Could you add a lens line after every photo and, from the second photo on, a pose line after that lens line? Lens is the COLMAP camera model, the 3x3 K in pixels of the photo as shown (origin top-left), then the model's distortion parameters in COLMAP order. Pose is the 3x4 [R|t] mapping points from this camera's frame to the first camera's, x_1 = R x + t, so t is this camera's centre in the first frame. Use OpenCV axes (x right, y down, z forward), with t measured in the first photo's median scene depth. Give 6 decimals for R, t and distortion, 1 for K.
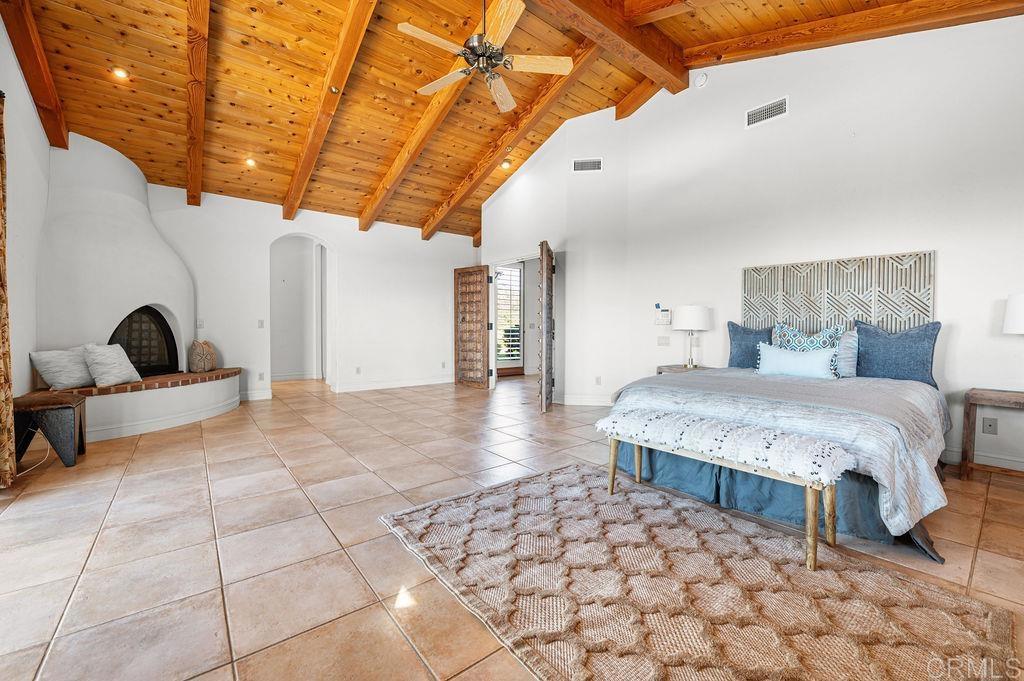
lens RADIAL K [[409.5, 0, 512.7], [0, 409.5, 336.0], [0, 0, 1]] dist [-0.009241, 0.000013]
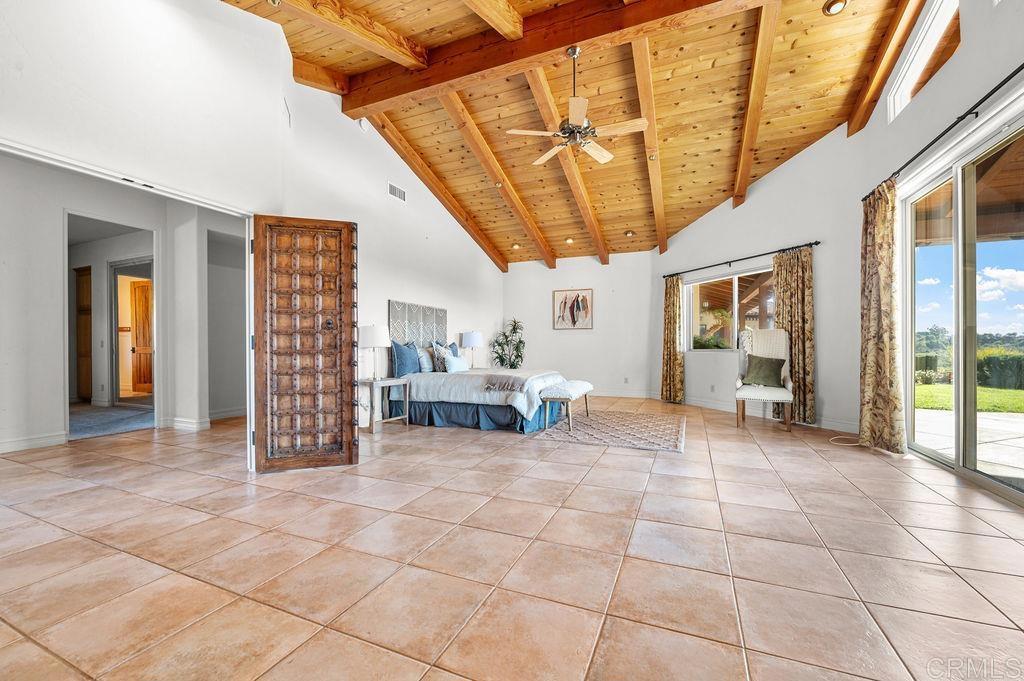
lens RADIAL K [[407.7, 0, 514.4], [0, 407.7, 357.2], [0, 0, 1]] dist [-0.009814, -0.000239]
pose [[-0.473692, -0.024531, 0.880349, -1.156718], [0.018703, 0.999106, 0.037903, -0.034547], [-0.880492, 0.034420, -0.472810, 1.868748]]
